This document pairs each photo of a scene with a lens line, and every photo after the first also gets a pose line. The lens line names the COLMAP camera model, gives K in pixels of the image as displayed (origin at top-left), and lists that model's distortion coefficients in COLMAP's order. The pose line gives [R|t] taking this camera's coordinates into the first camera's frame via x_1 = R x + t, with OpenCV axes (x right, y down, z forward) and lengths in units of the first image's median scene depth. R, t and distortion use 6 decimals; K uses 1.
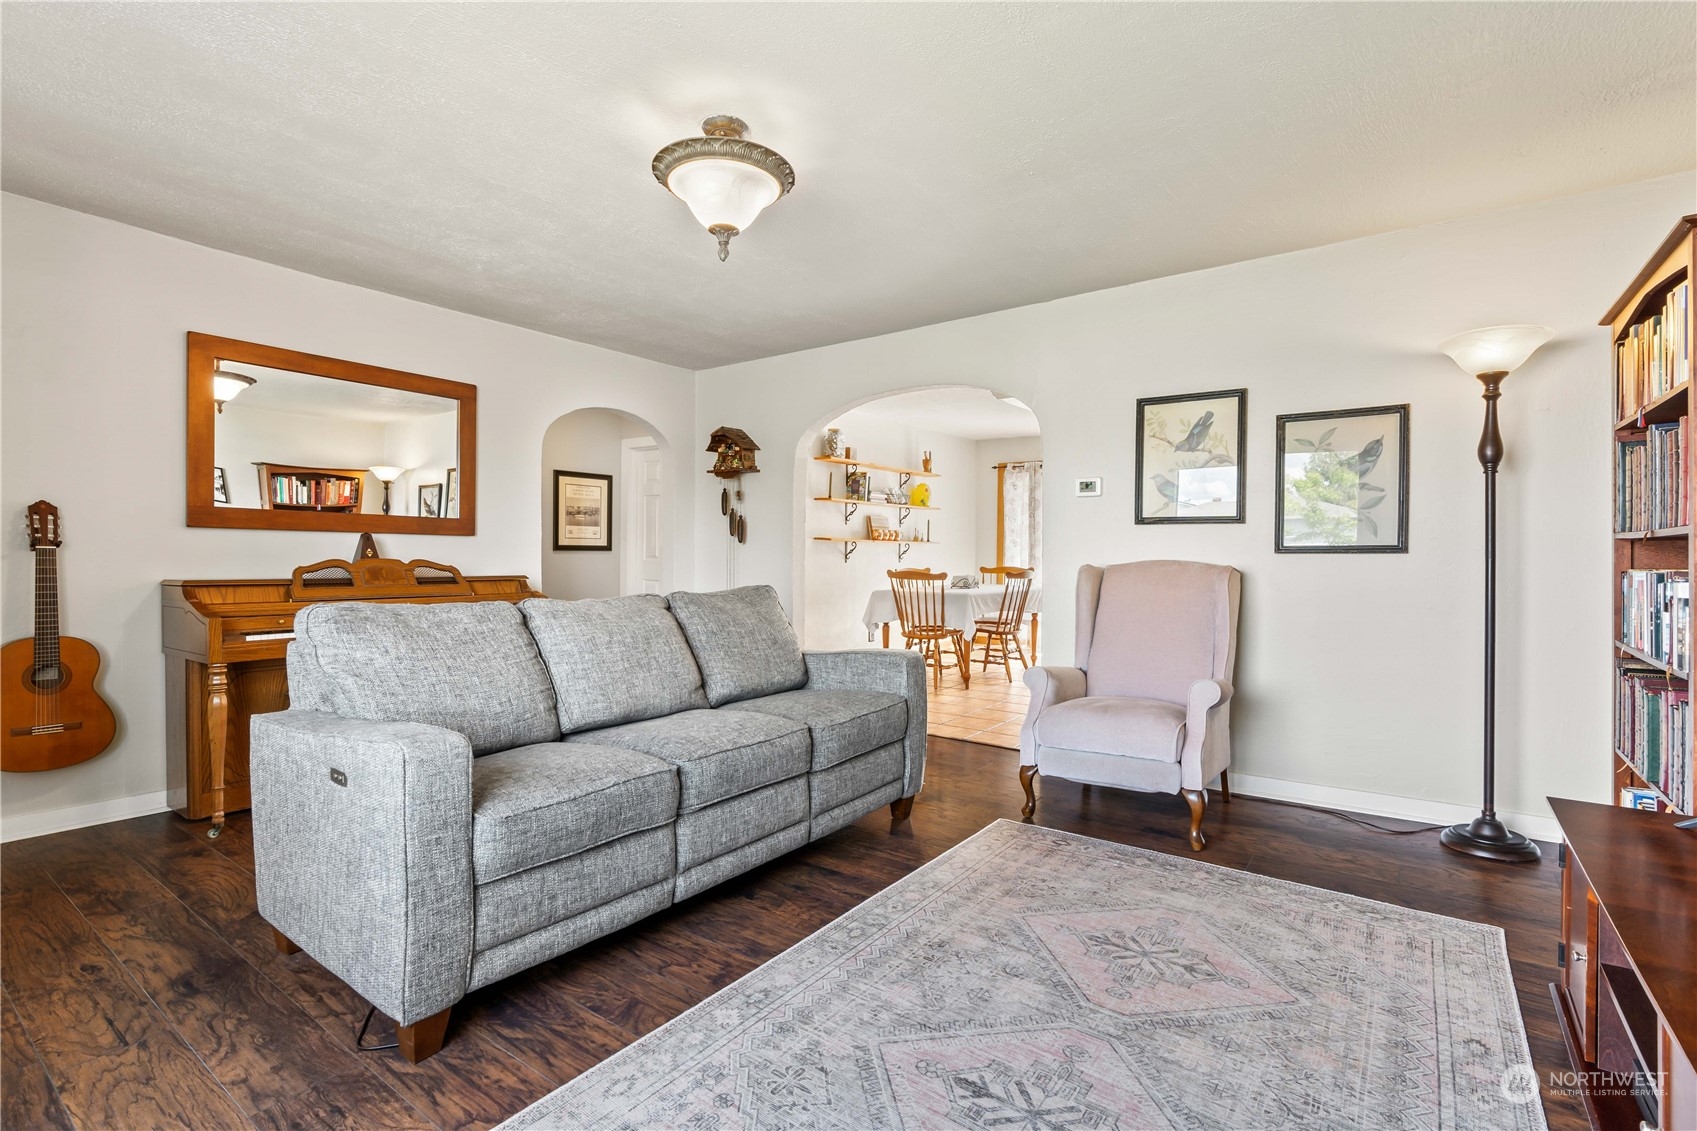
lens RADIAL K [[788.2, 0, 860.1], [0, 788.2, 560.0], [0, 0, 1]] dist [-0.001937, -0.000009]
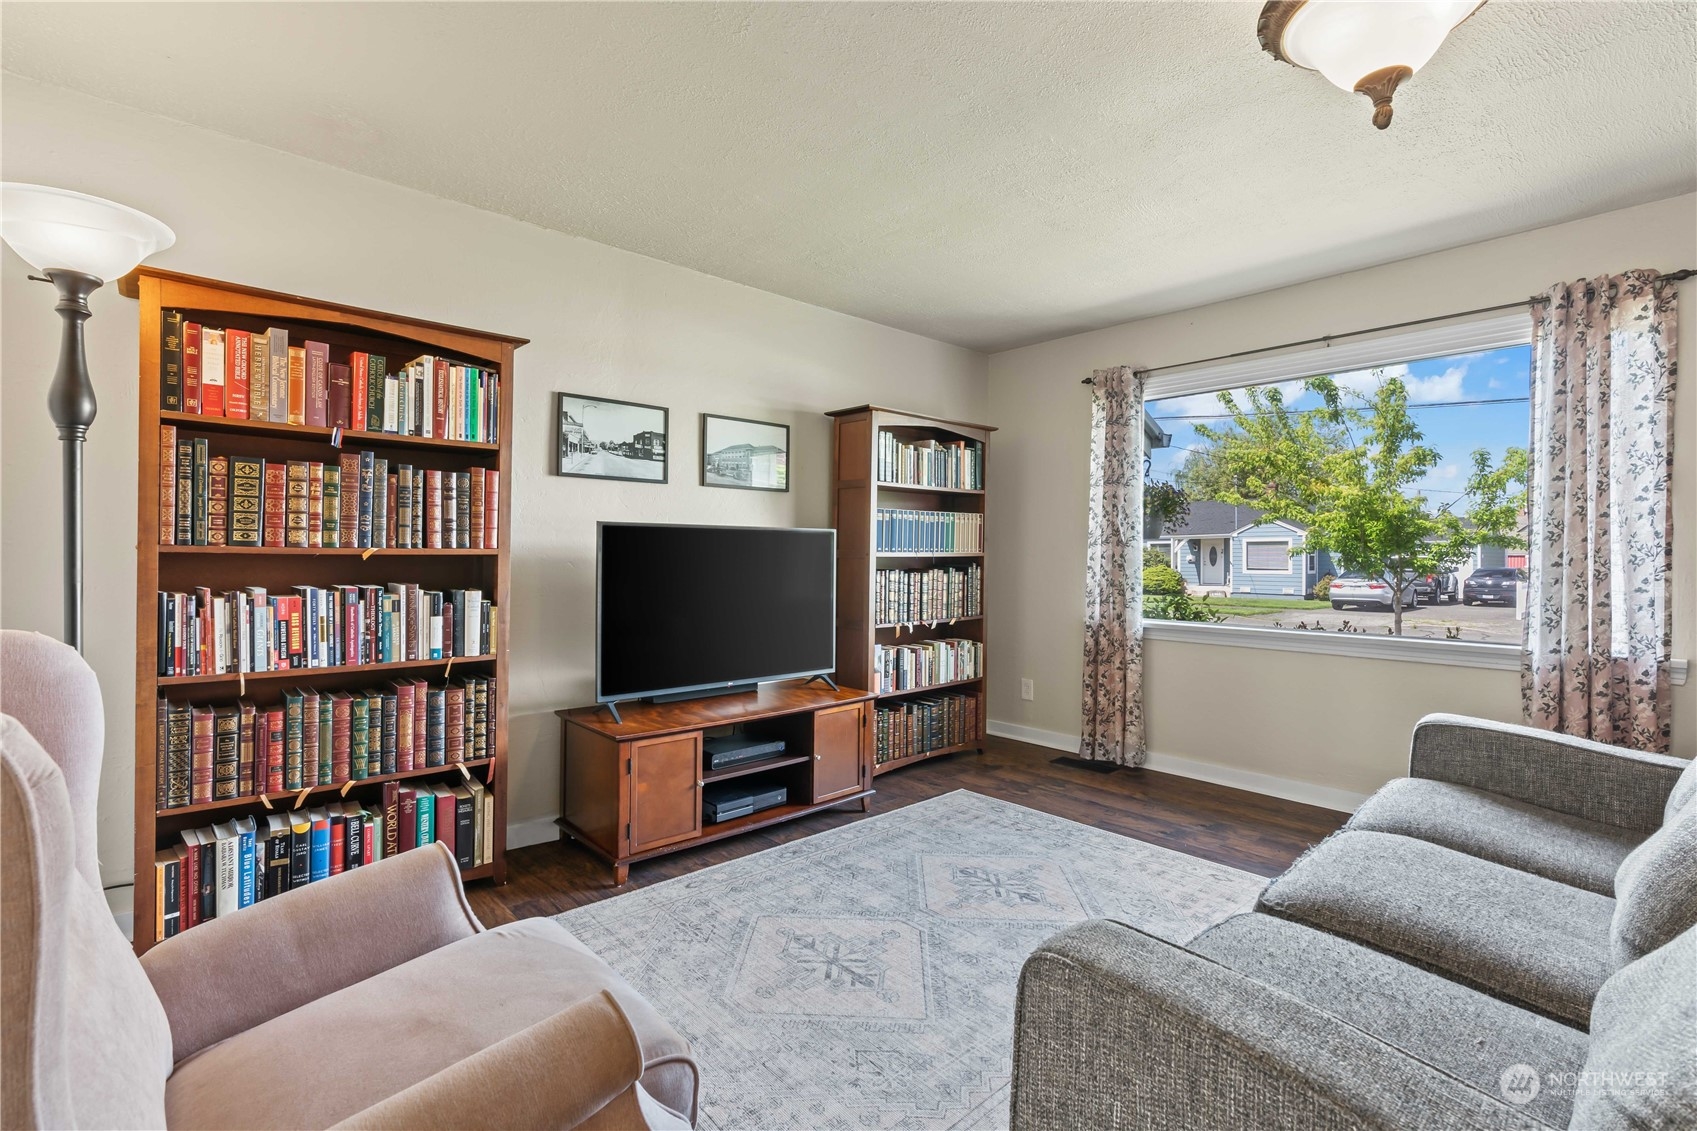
lens RADIAL K [[780.3, 0, 859.5], [0, 780.3, 557.9], [0, 0, 1]] dist [0.000376, 0.000869]
pose [[-0.979879, -0.010928, 0.199294, 0.095252], [-0.008848, 0.999897, 0.011323, -0.033297], [-0.199397, 0.009332, -0.979874, 1.477854]]
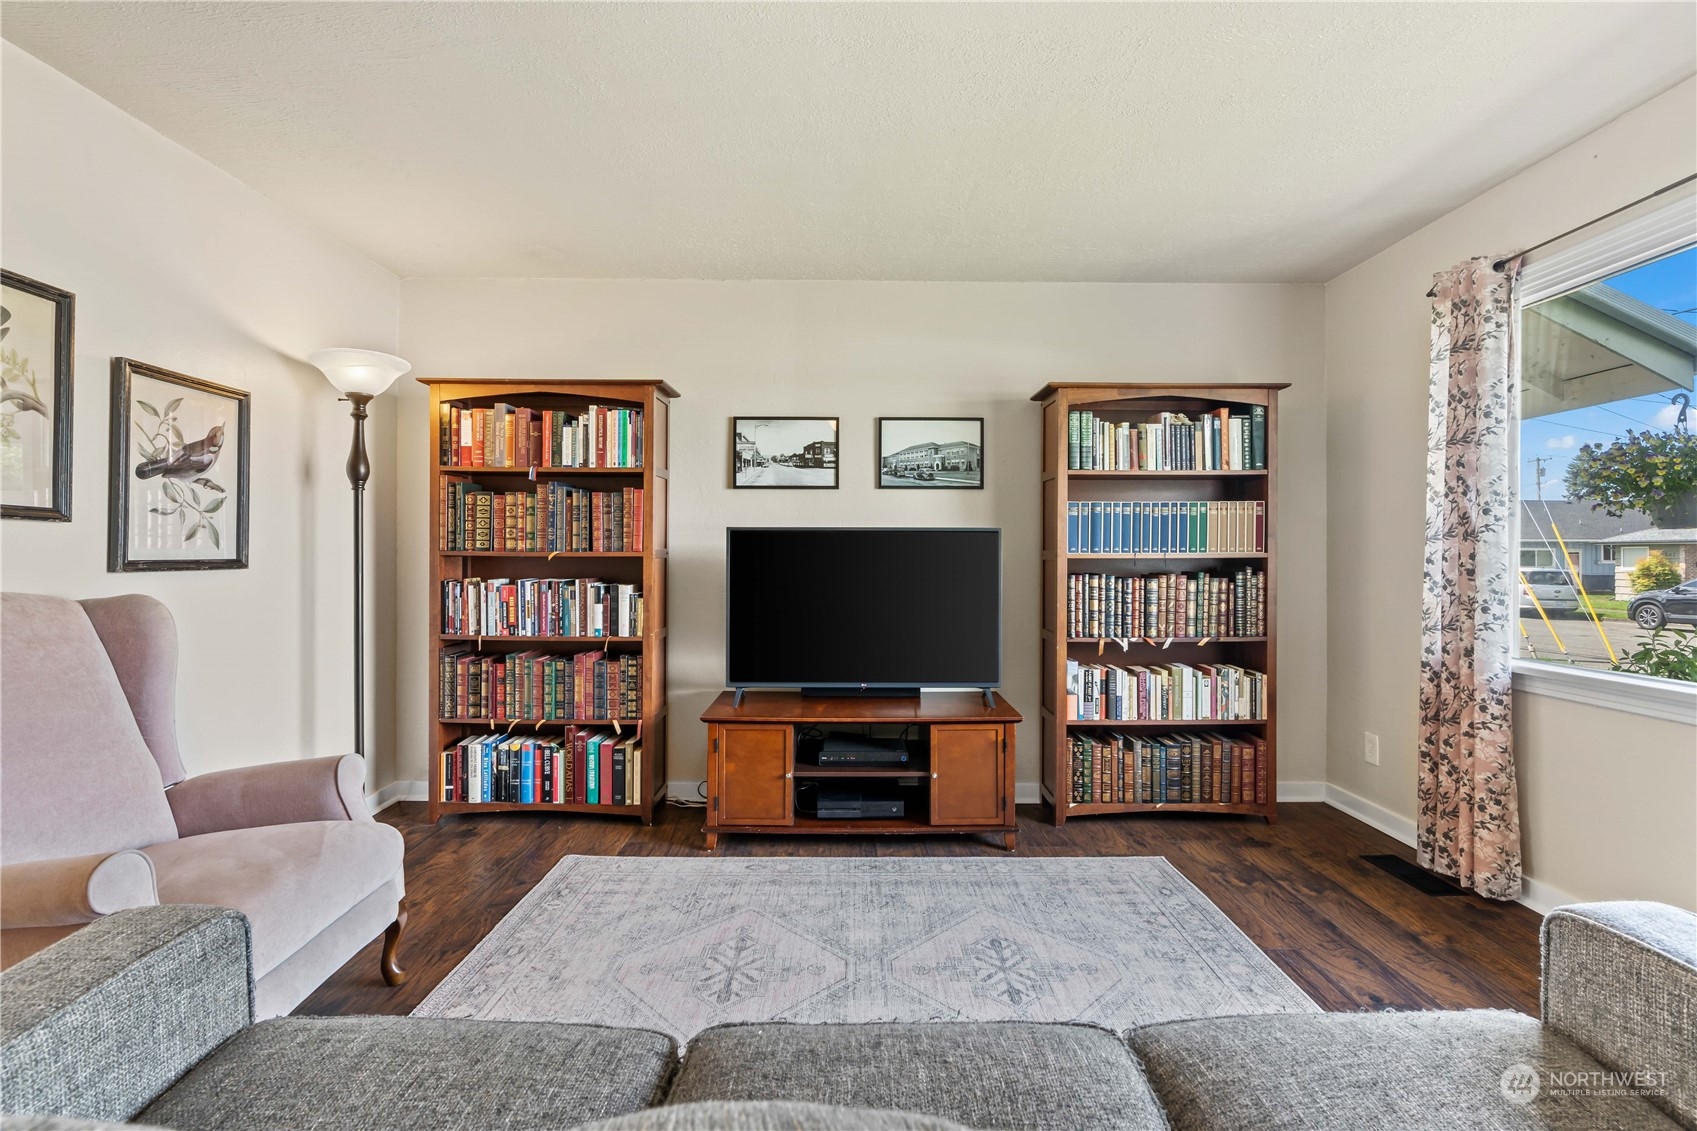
lens RADIAL K [[779.9, 0, 853.8], [0, 779.9, 545.1], [0, 0, 1]] dist [-0.002080, 0.000725]
pose [[-0.589760, 0.004913, 0.807564, -0.406617], [-0.000435, 0.999979, -0.006401, -0.032167], [-0.807579, -0.004126, -0.589745, 1.086492]]
